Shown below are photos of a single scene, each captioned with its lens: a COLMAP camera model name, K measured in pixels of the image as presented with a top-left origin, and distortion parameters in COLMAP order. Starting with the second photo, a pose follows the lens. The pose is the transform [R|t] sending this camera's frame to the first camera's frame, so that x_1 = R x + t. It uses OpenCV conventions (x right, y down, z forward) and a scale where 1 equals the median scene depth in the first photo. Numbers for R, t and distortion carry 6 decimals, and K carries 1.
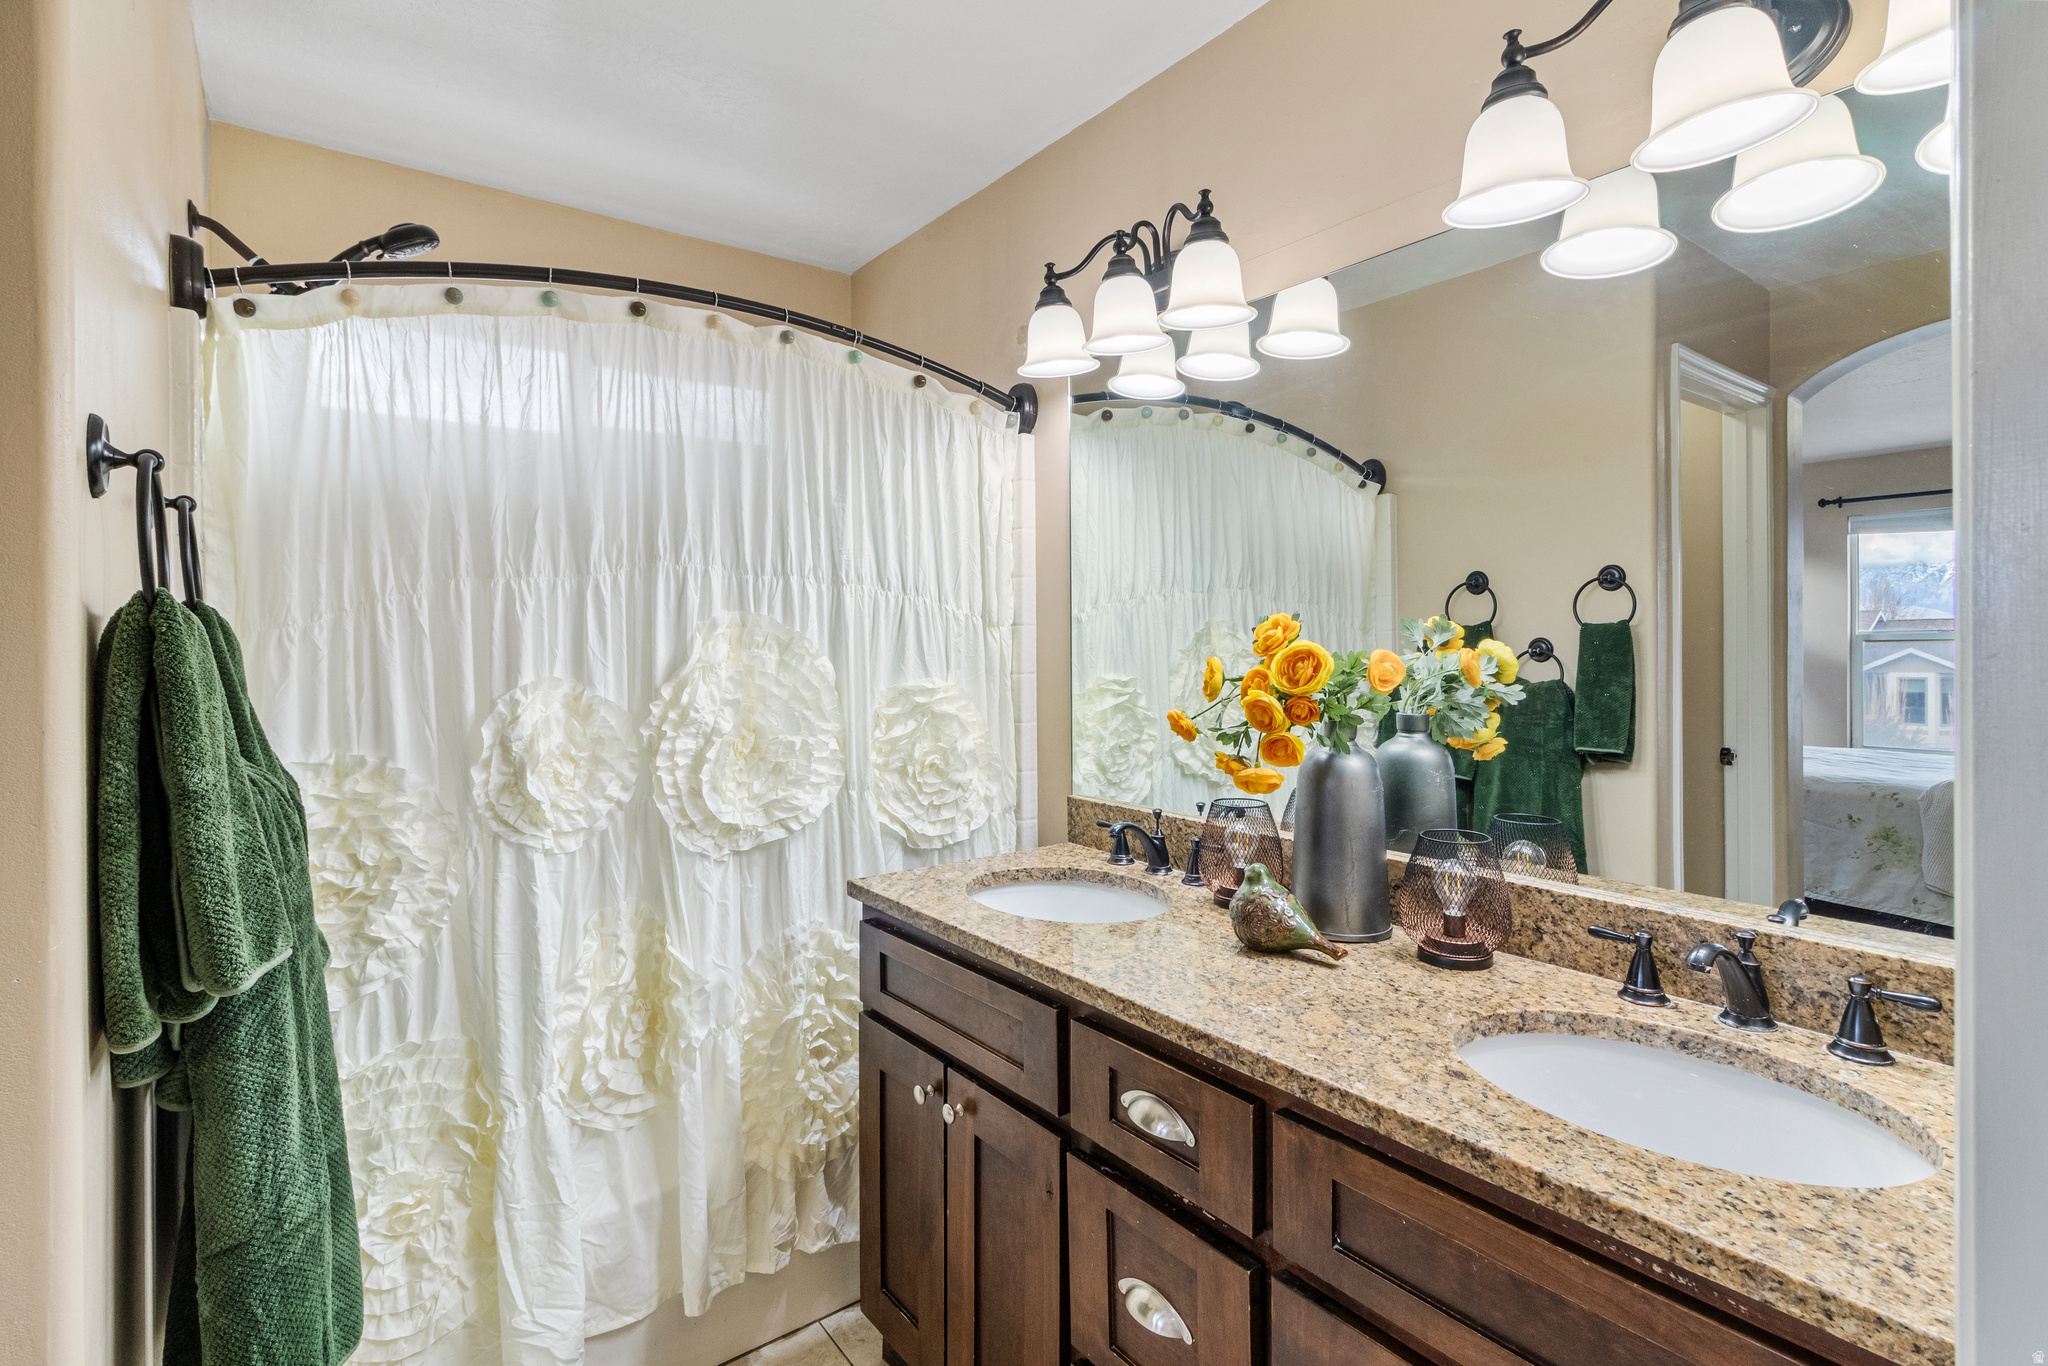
lens RADIAL K [[969.5, 0, 1022.5], [0, 969.5, 645.3], [0, 0, 1]] dist [0.001219, 0.000192]
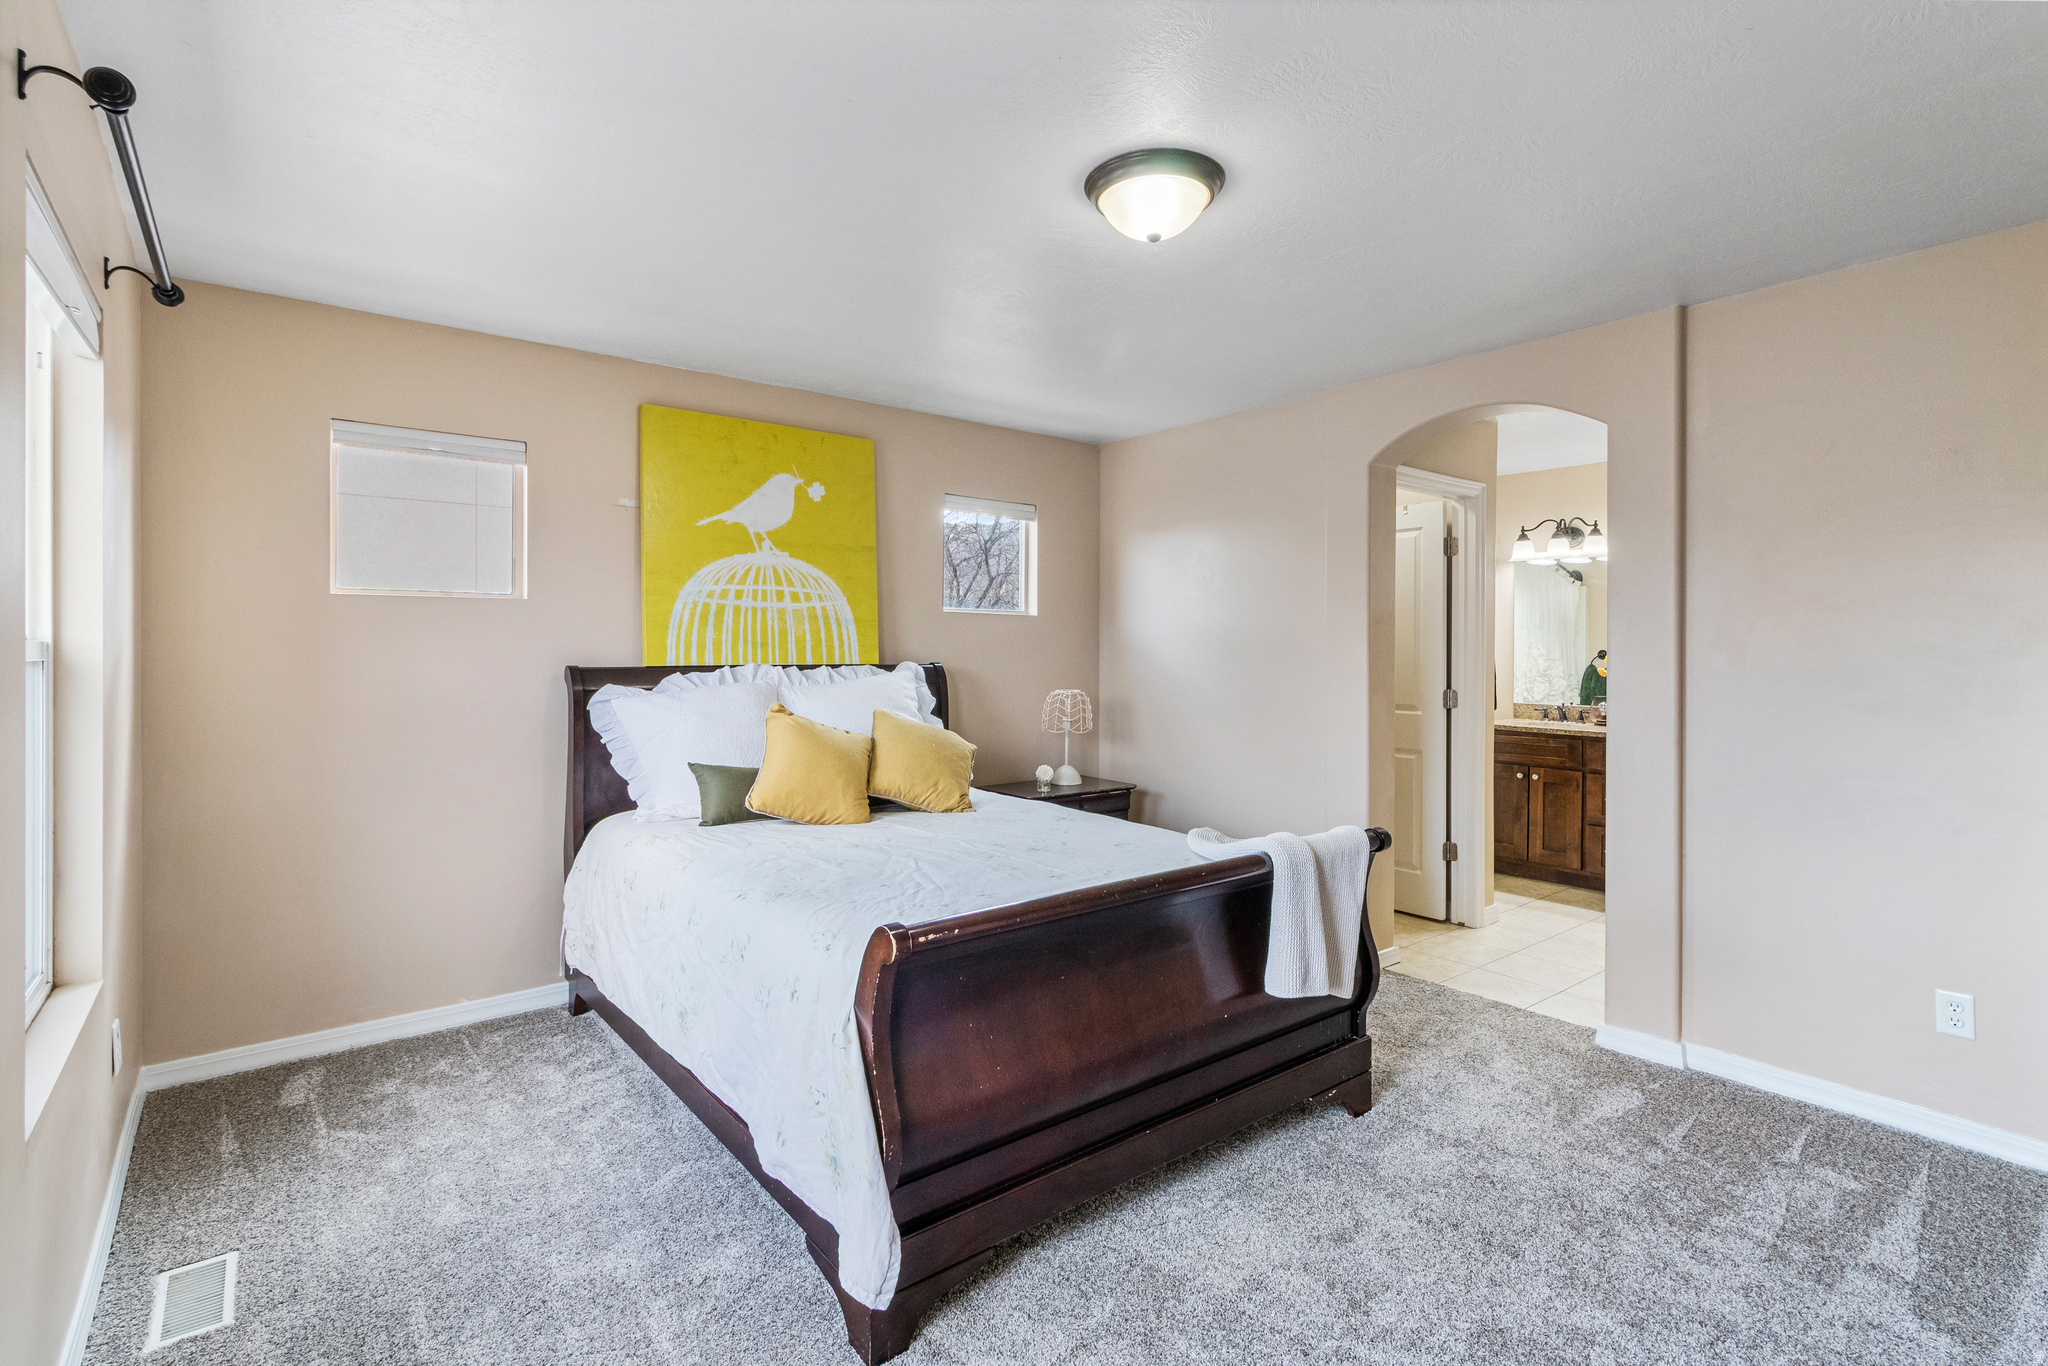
lens RADIAL K [[955.6, 0, 1021.2], [0, 955.6, 652.4], [0, 0, 1]] dist [0.002433, 0.001664]
pose [[0.999731, 0.009228, 0.021296, -1.940328], [-0.009343, 0.999942, 0.005297, 0.004126], [-0.021246, -0.005495, 0.999759, -2.389888]]
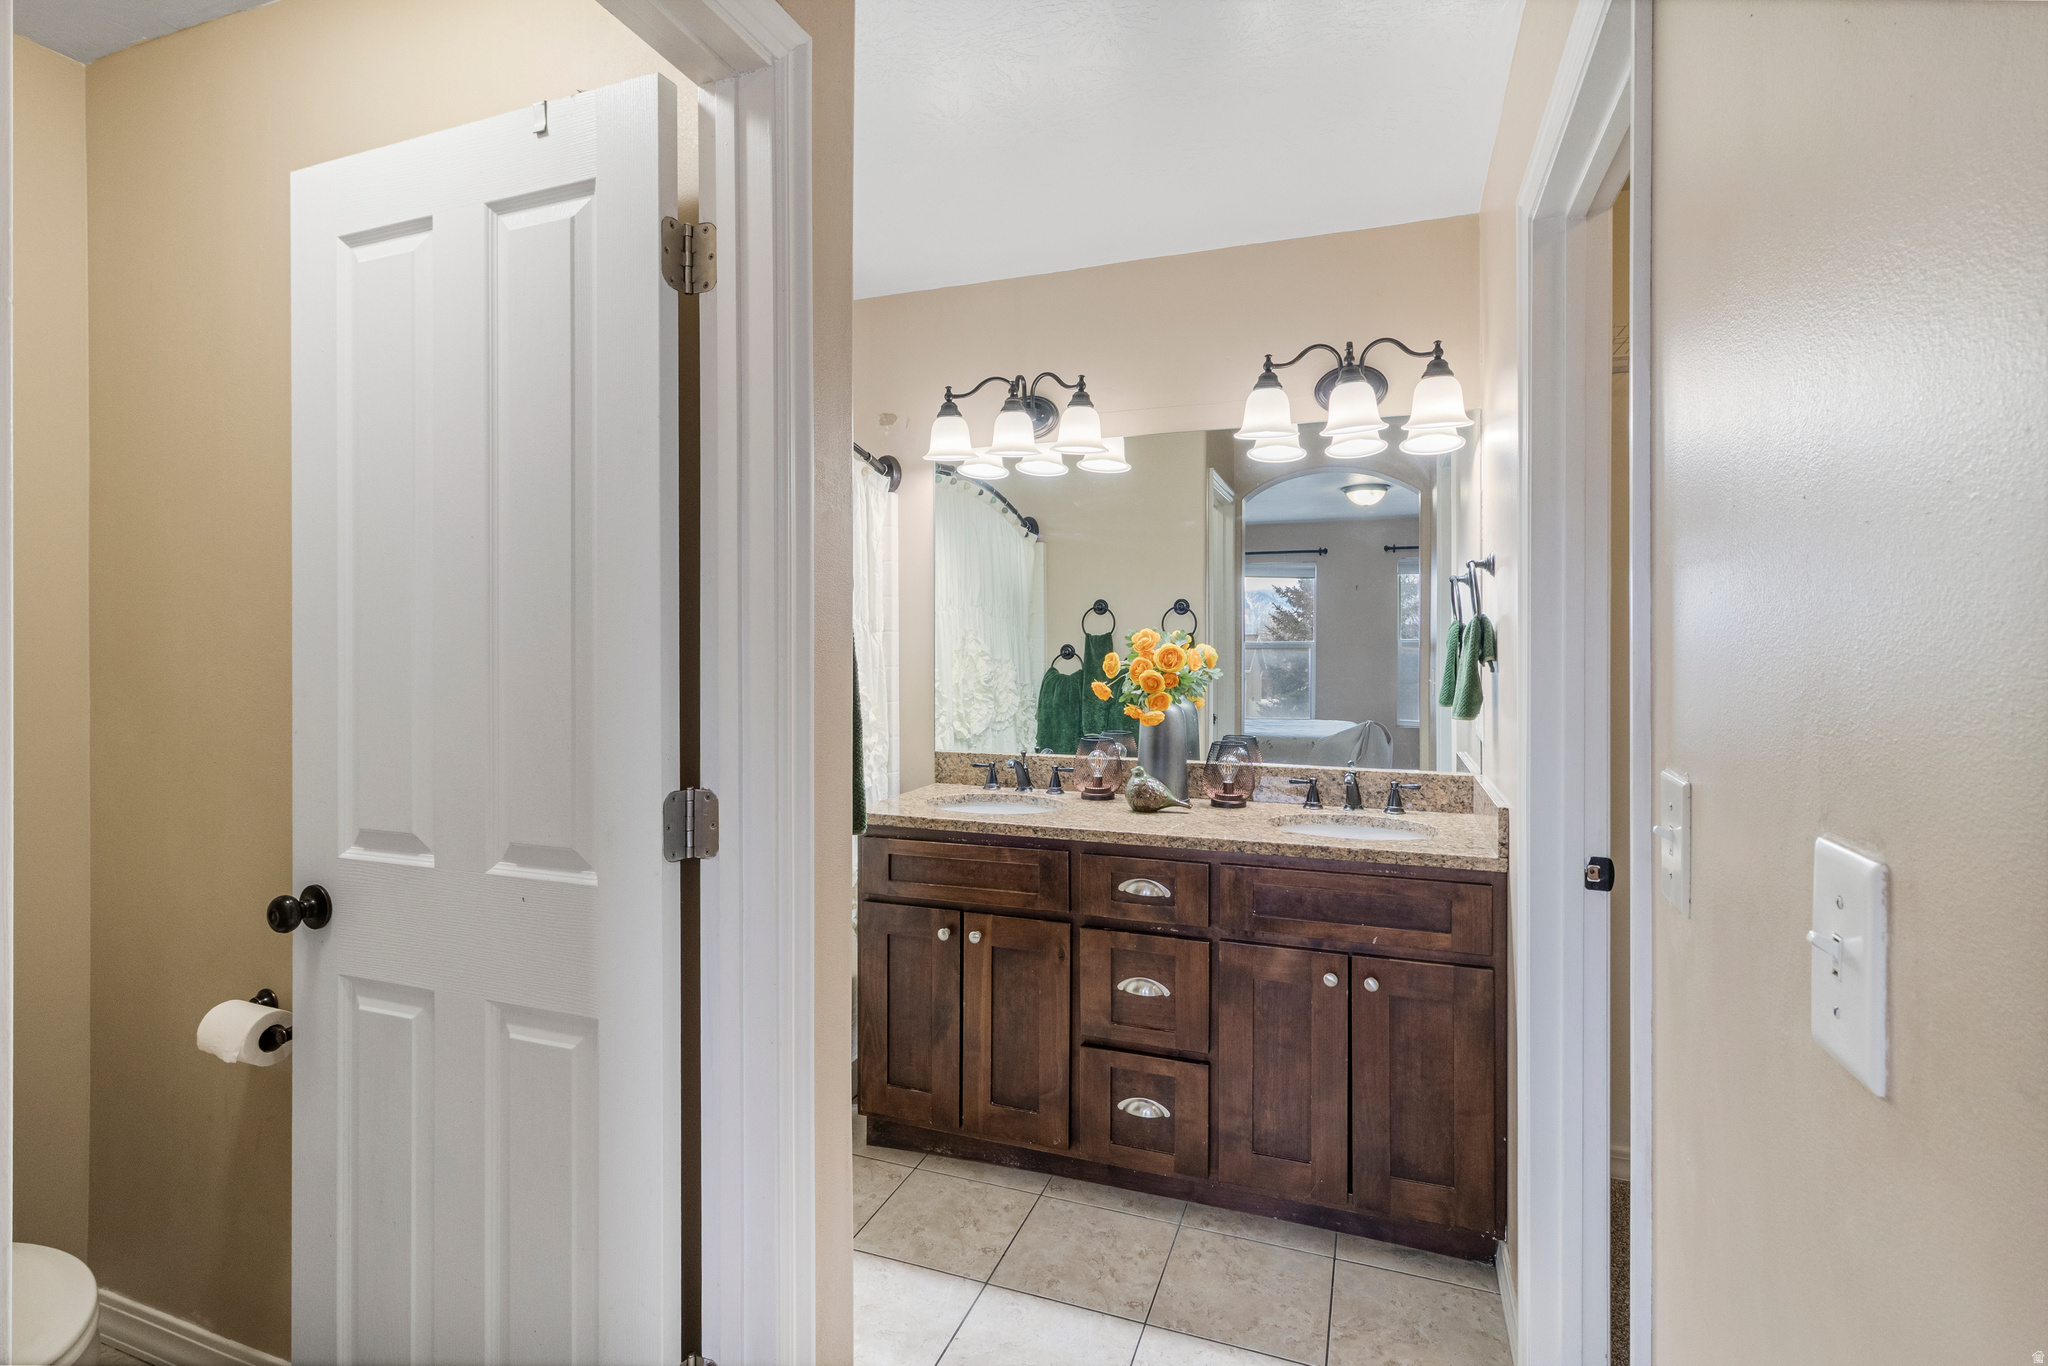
lens RADIAL K [[954.2, 0, 1024.9], [0, 954.2, 647.1], [0, 0, 1]] dist [-0.000971, -0.000136]
pose [[0.842876, 0.004573, 0.538088, -0.781672], [-0.003624, 0.999989, -0.002821, 0.006595], [-0.538096, 0.000428, 0.842884, -0.341878]]
